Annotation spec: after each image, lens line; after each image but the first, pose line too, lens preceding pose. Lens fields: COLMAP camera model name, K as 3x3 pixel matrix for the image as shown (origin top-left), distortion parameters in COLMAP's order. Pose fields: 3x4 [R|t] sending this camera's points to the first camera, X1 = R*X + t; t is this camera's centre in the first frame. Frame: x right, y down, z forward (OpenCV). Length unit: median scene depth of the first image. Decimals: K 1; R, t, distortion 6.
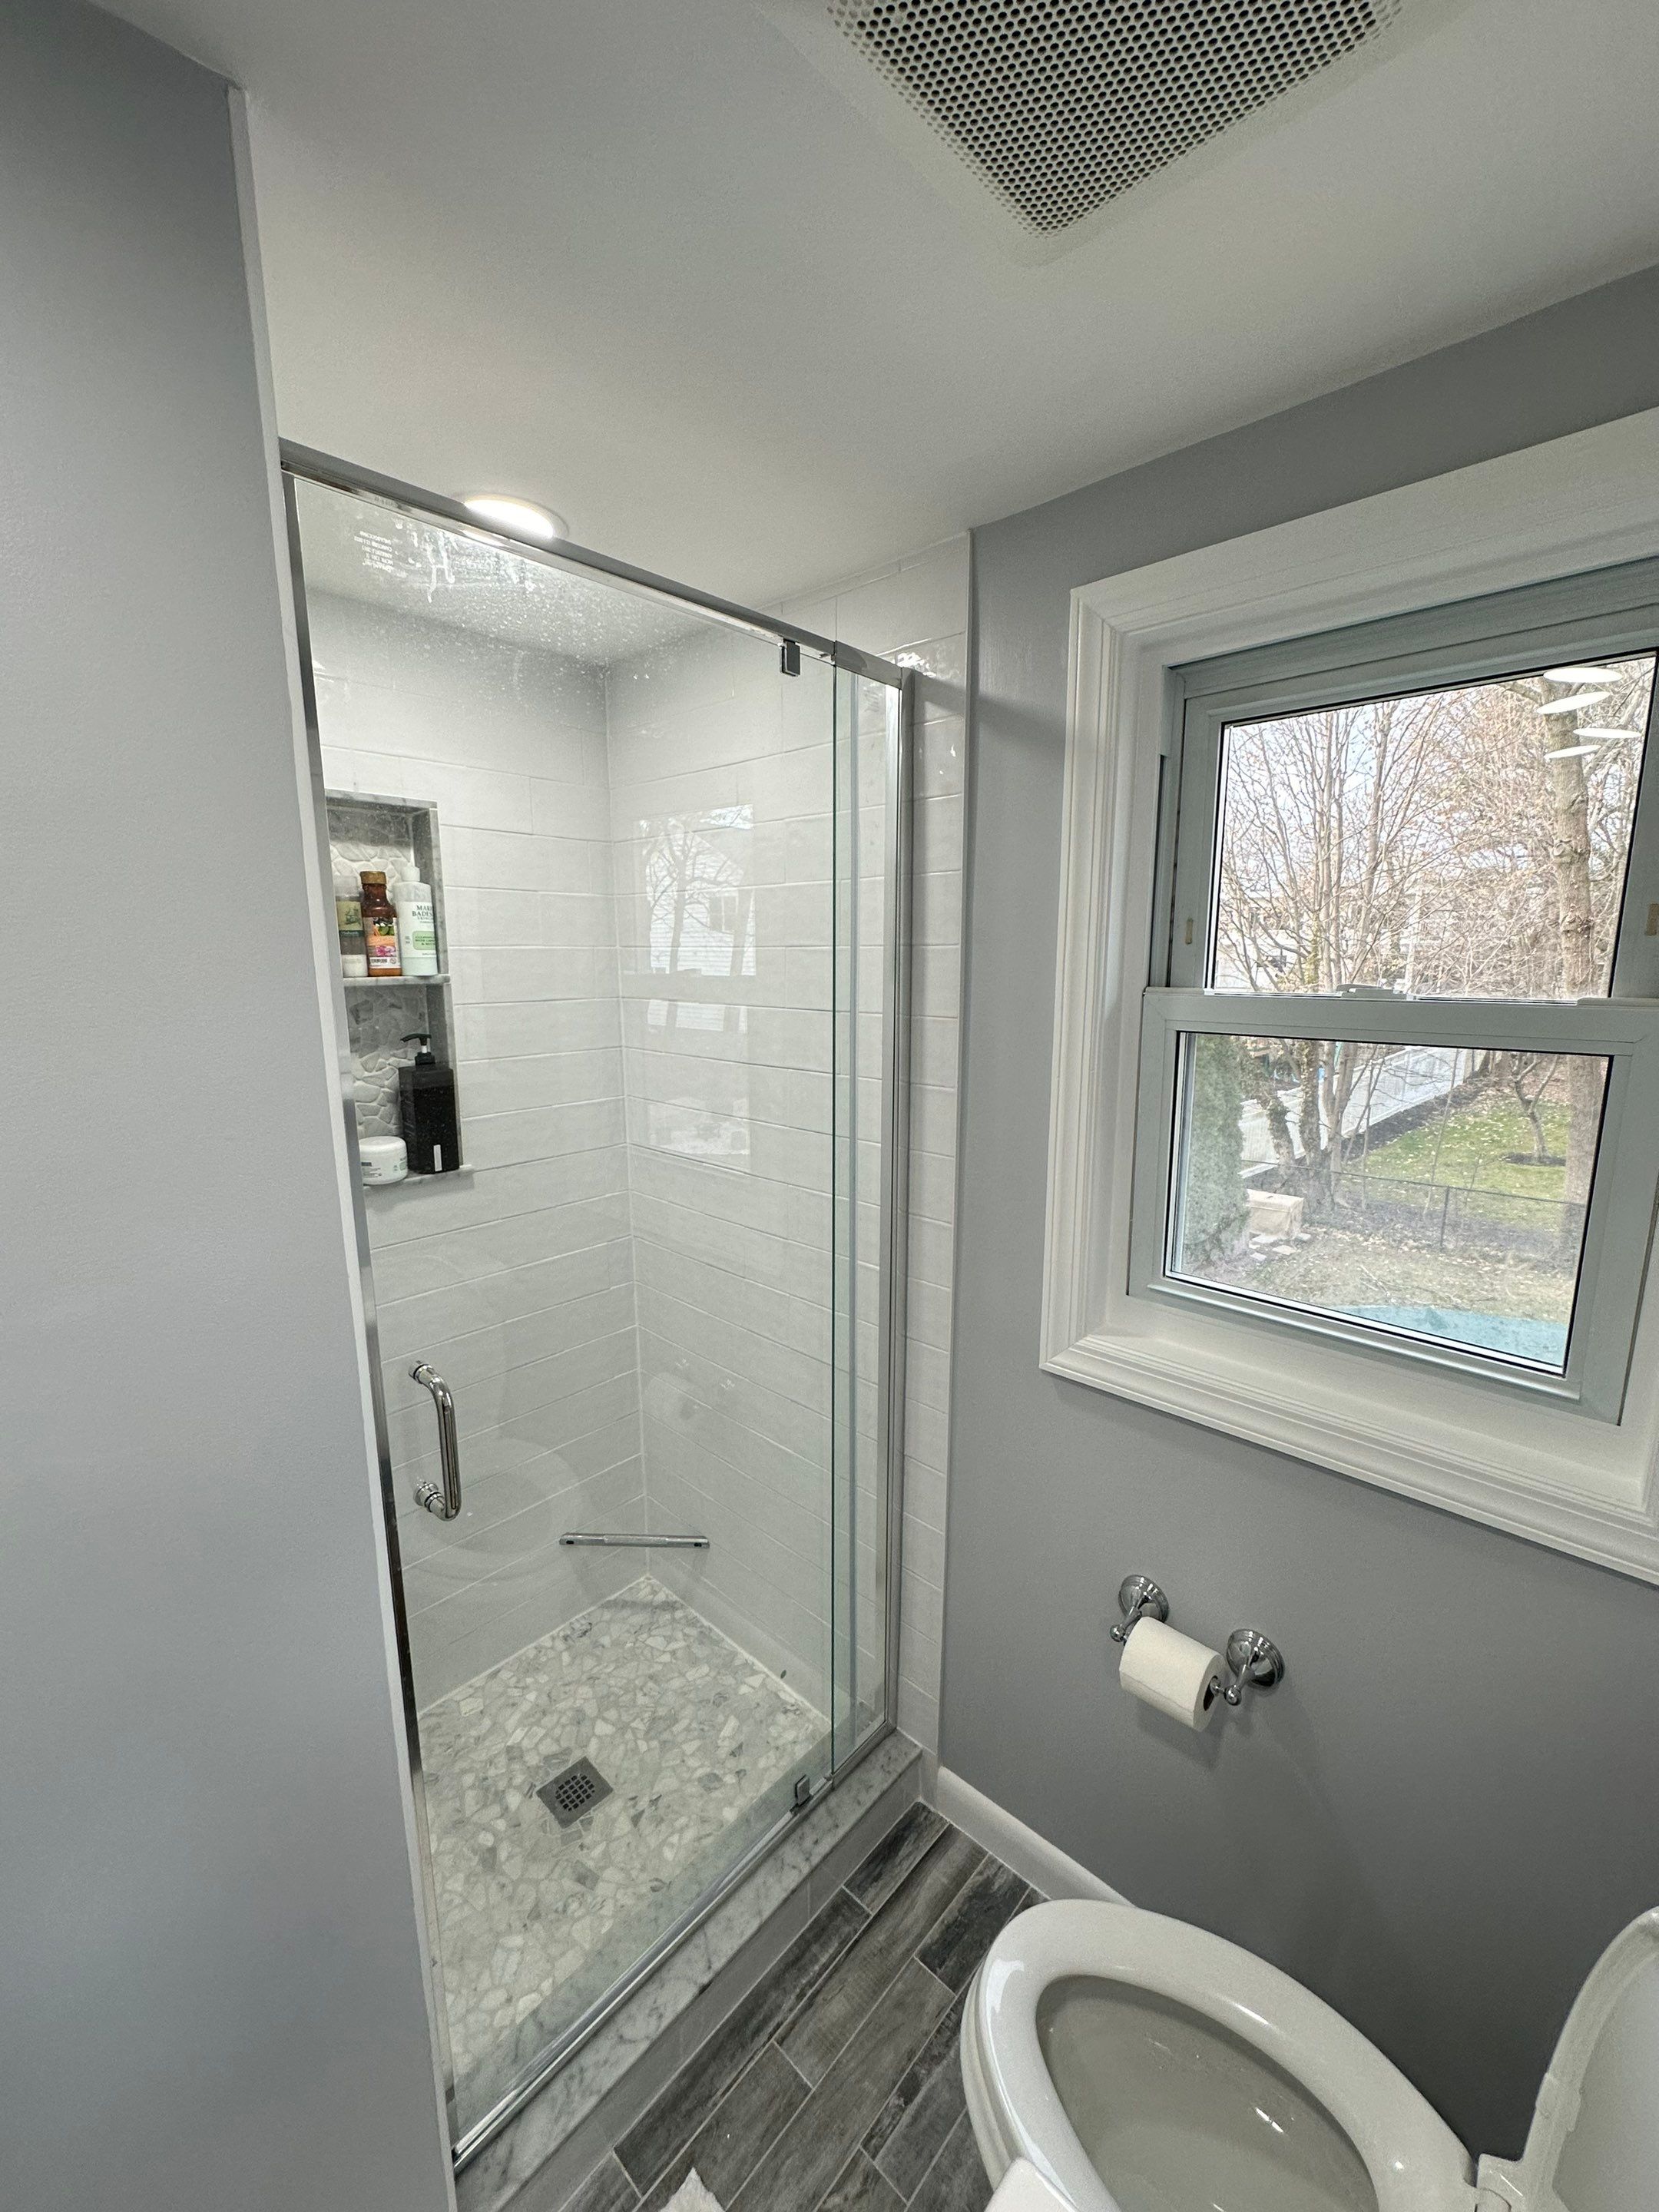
lens RADIAL K [[897.0, 0, 825.0], [0, 897.0, 1112.8], [0, 0, 1]] dist [-0.003486, 0.000619]
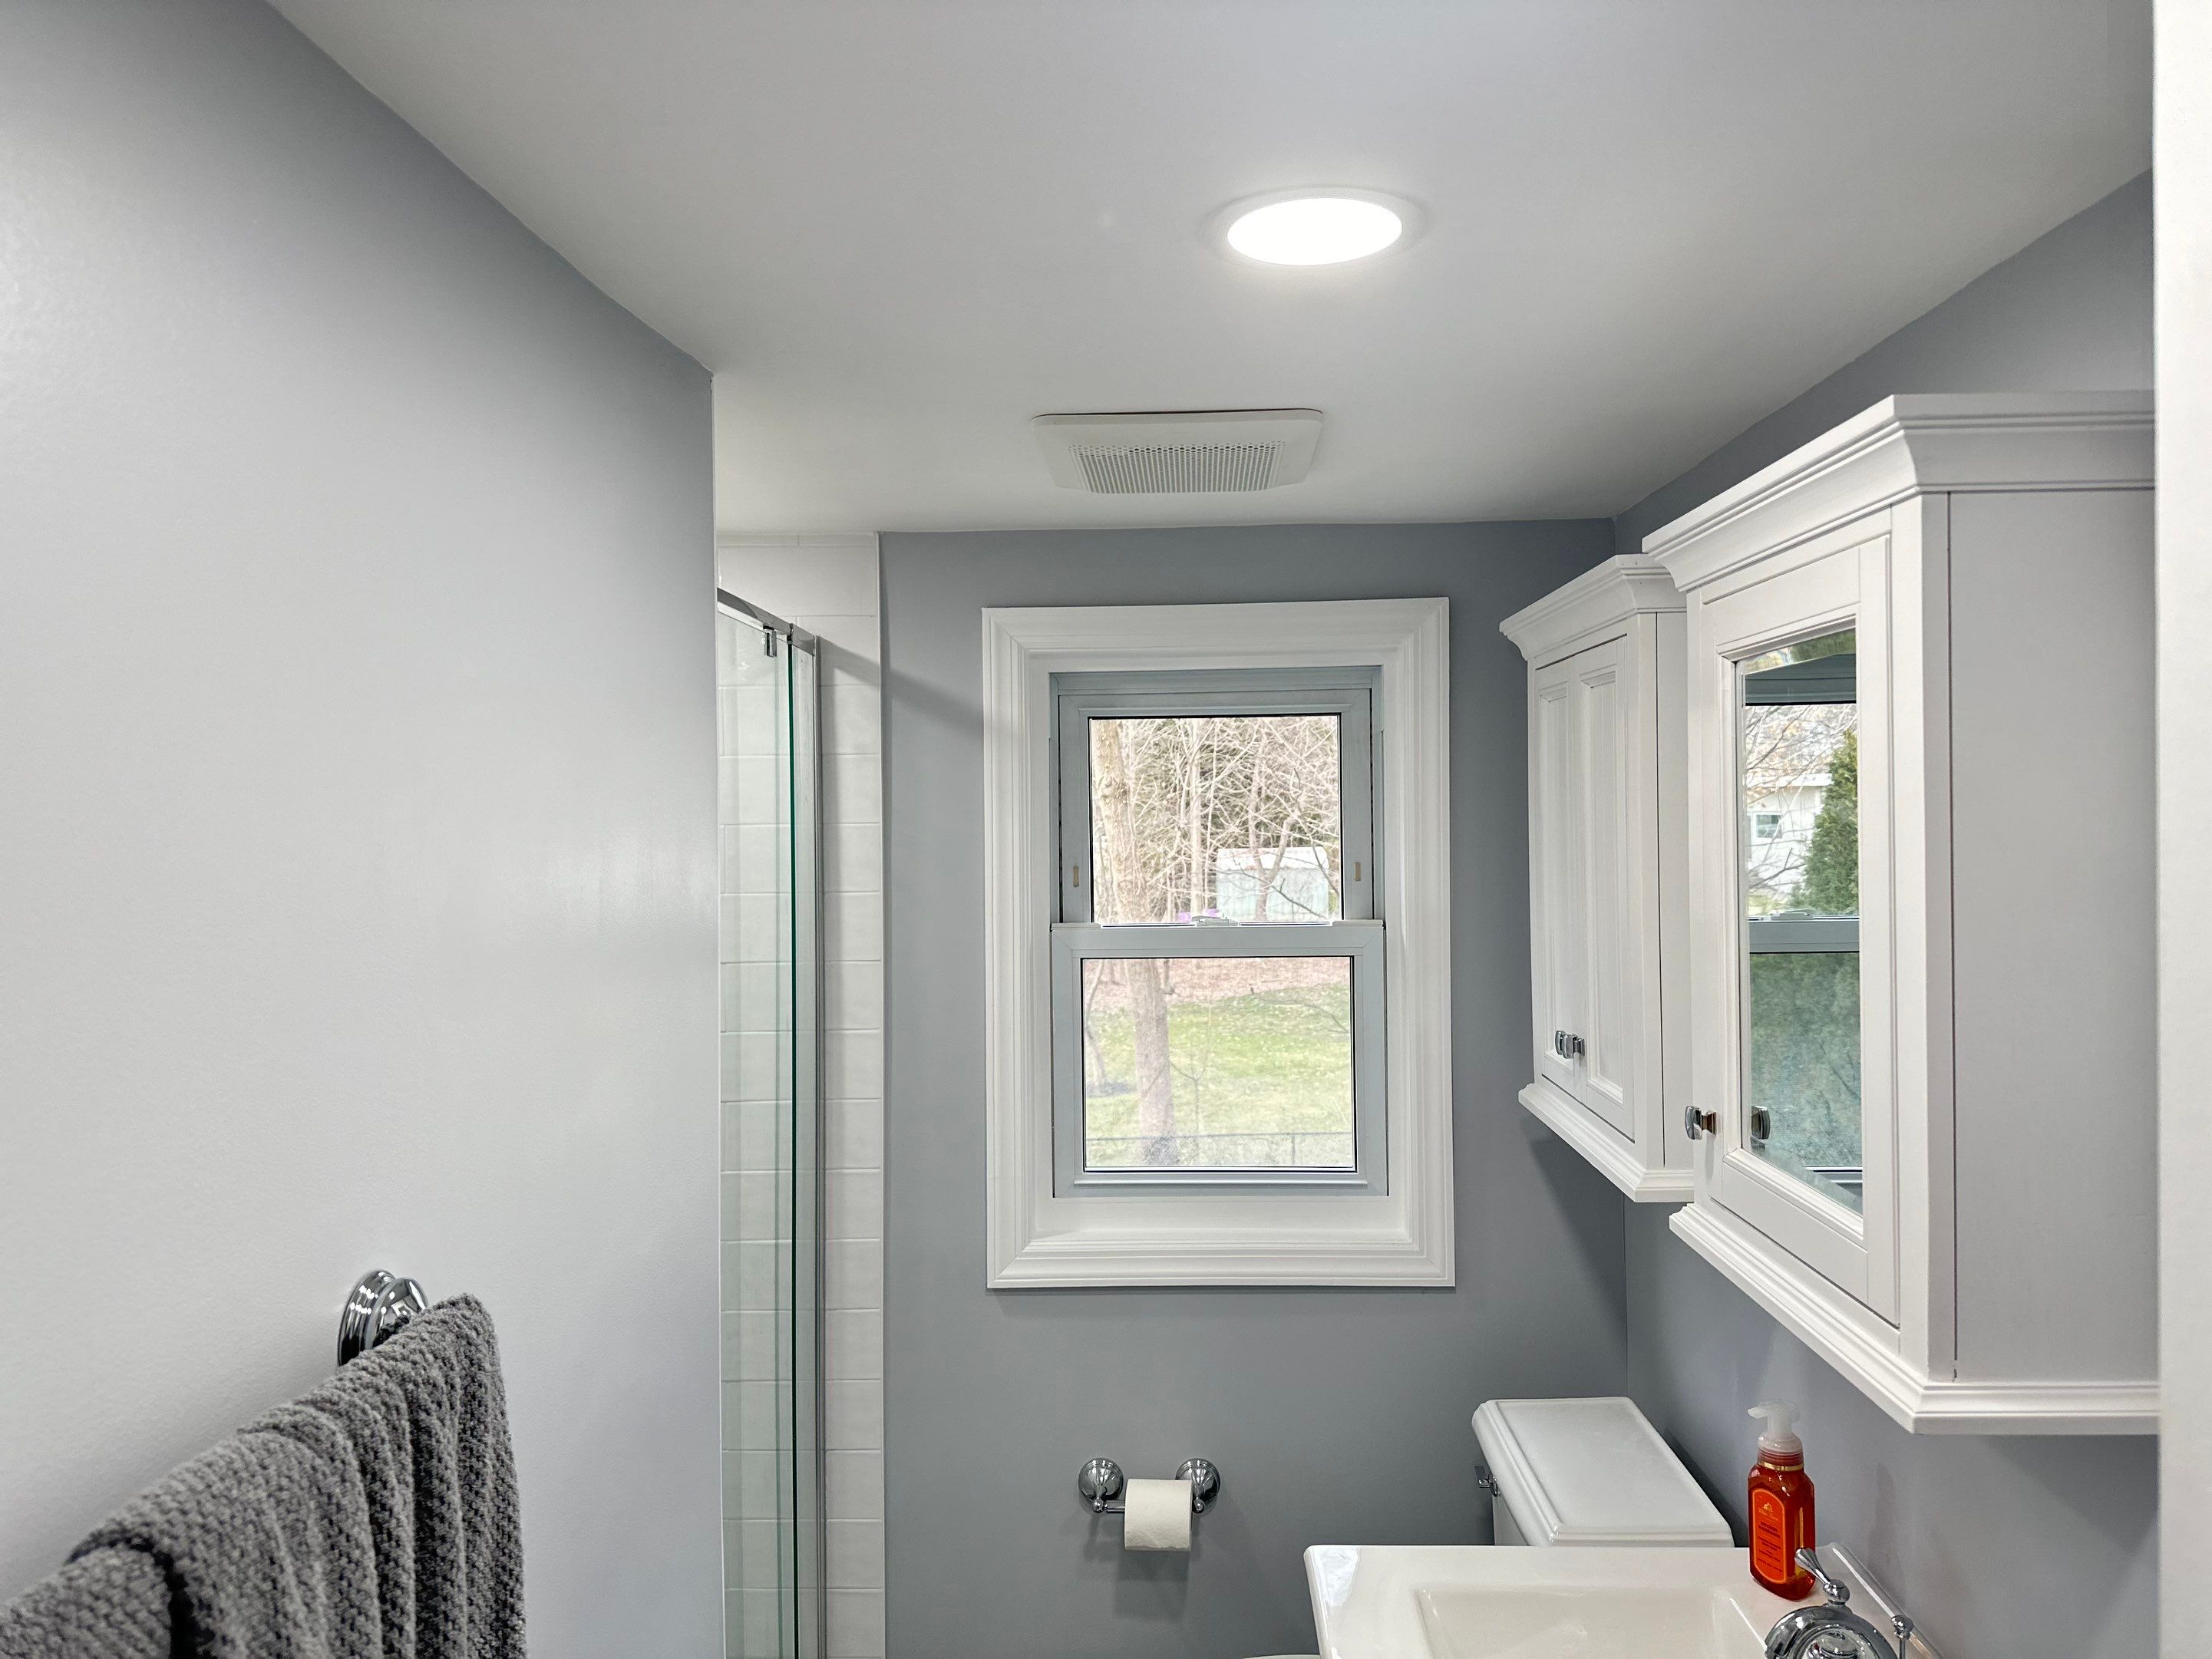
lens RADIAL K [[1523.8, 0, 1125.3], [0, 1523.8, 812.2], [0, 0, 1]] dist [0.045306, -0.021177]
pose [[0.758898, -0.005831, 0.651183, -0.863353], [0.123809, 0.983013, -0.135487, 0.000604], [-0.639331, 0.183443, 0.746729, -0.586173]]
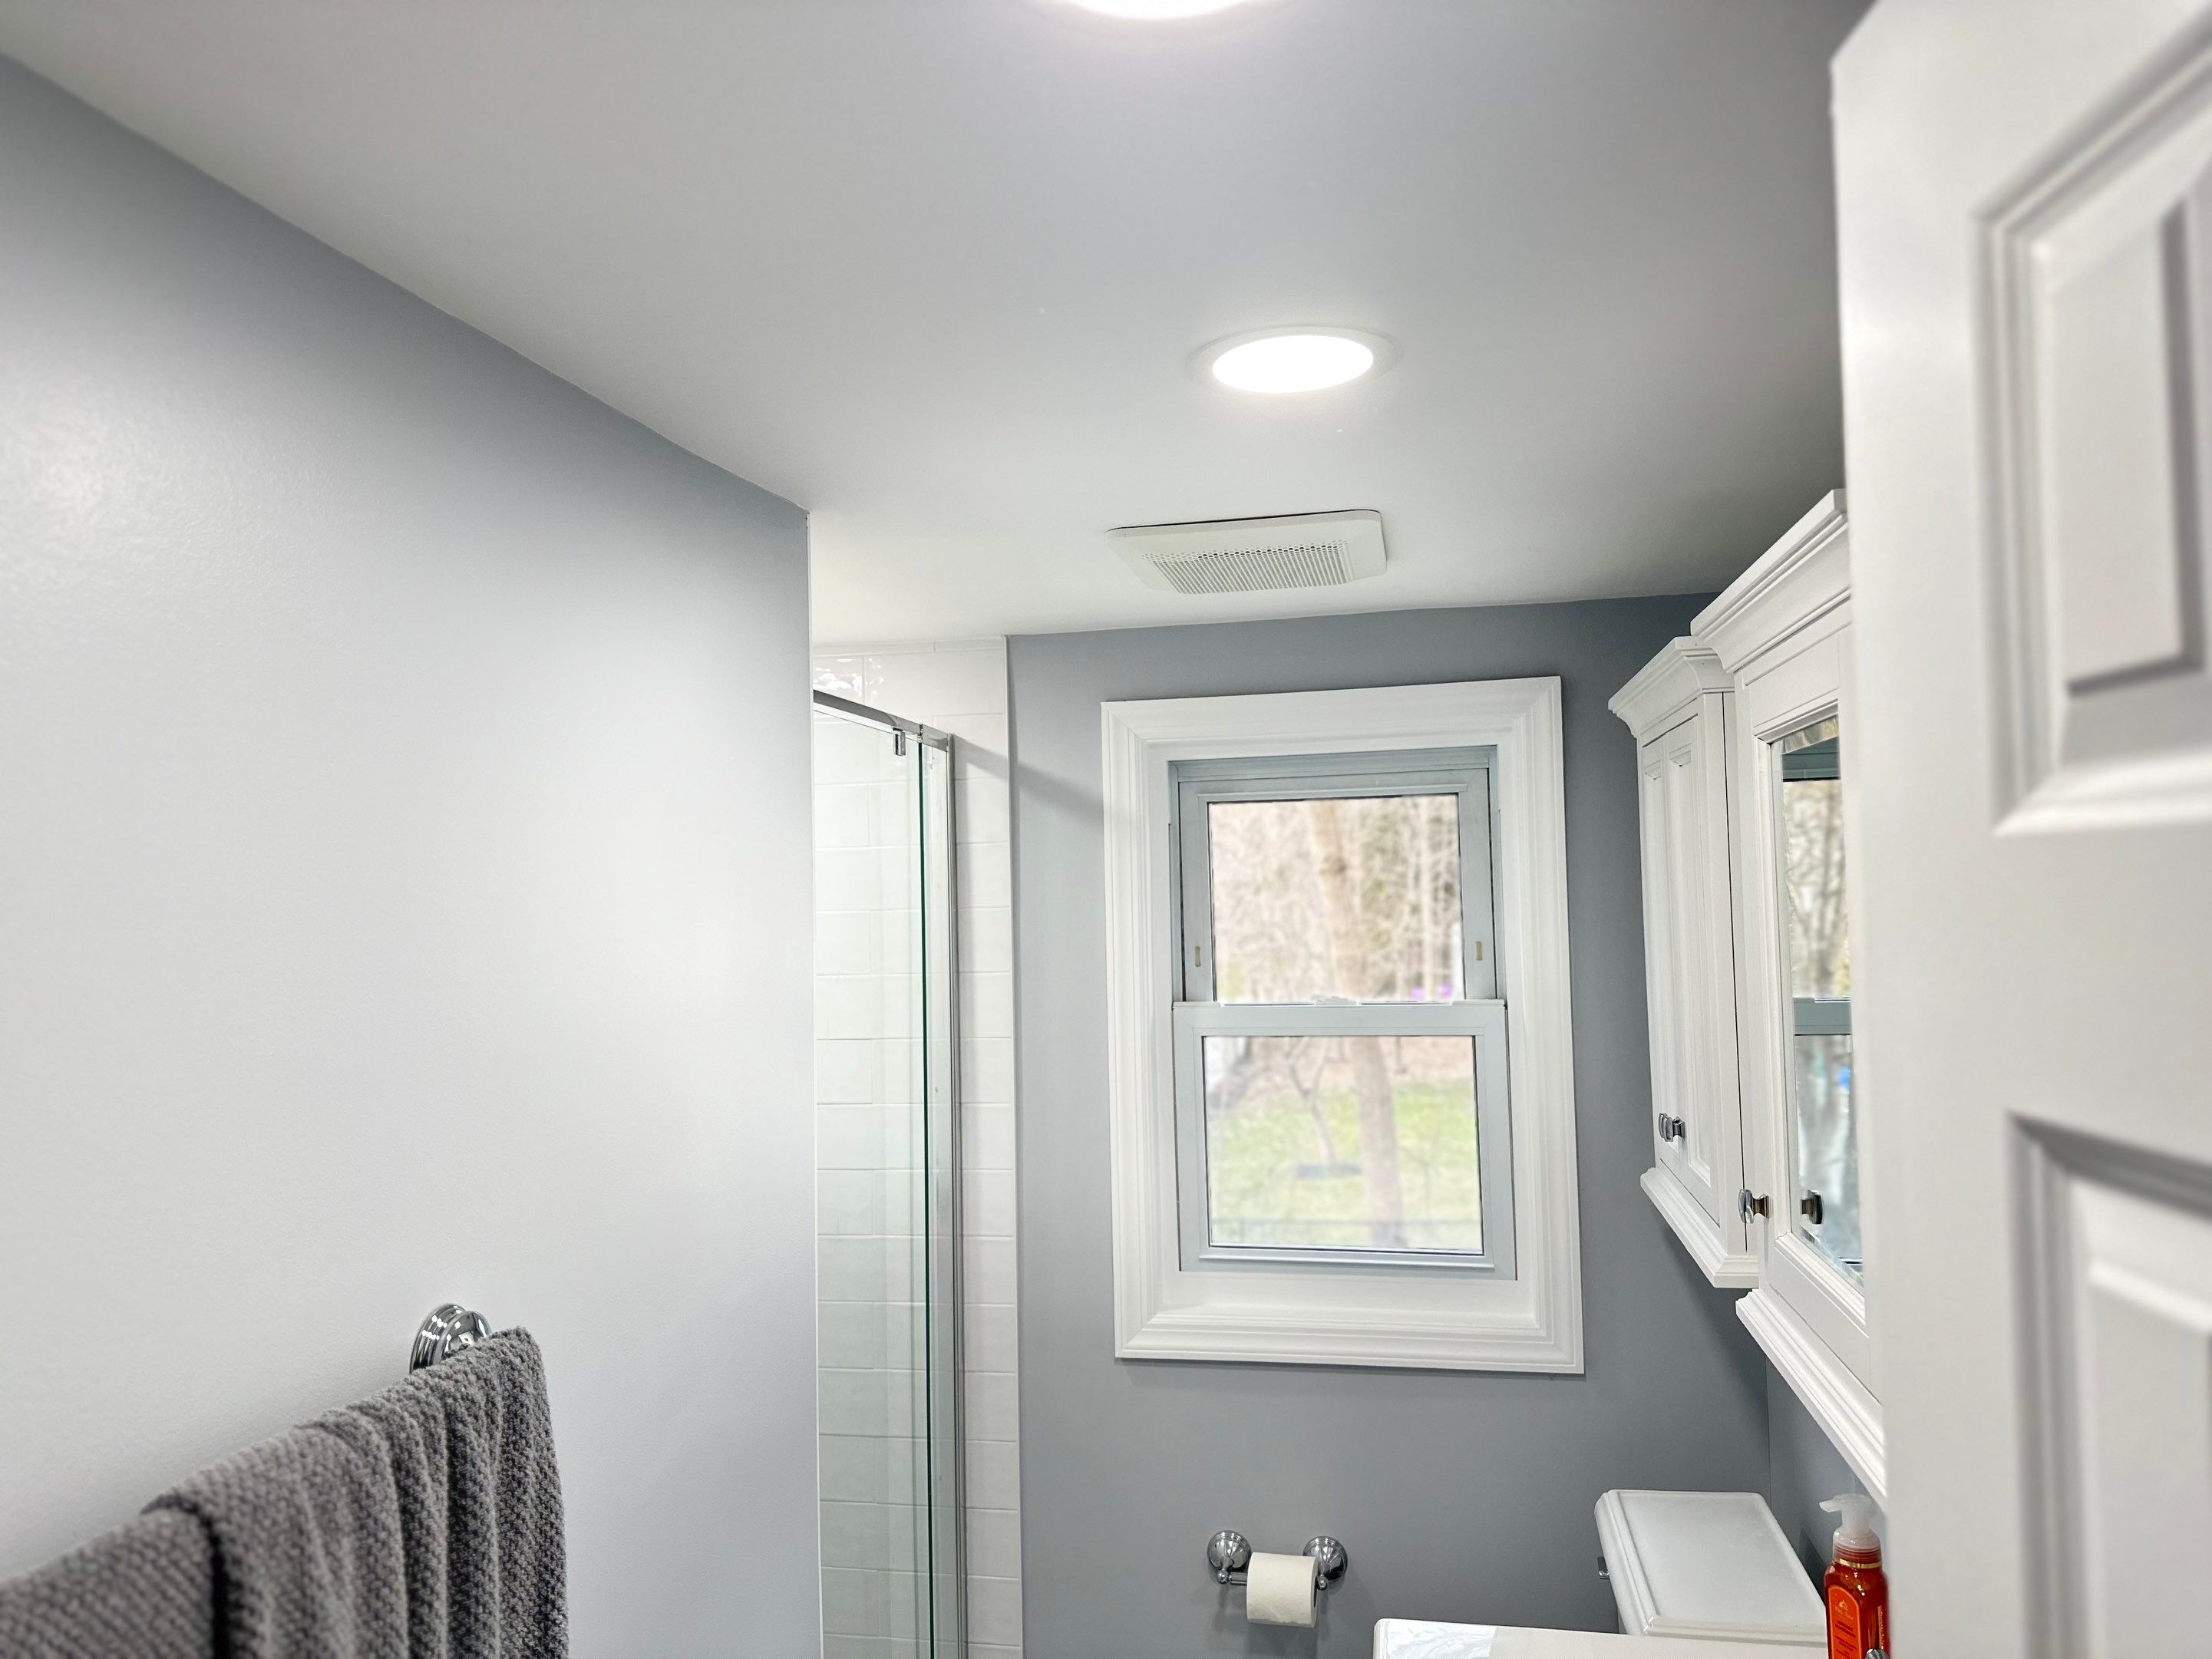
lens RADIAL K [[1523.8, 0, 1111.8], [0, 1523.8, 832.4], [0, 0, 1]] dist [0.045306, -0.021177]
pose [[0.851394, 0.003113, 0.524518, -0.795496], [0.113583, 0.975162, -0.190154, 0.019646], [-0.512081, 0.221472, 0.829893, -0.729839]]
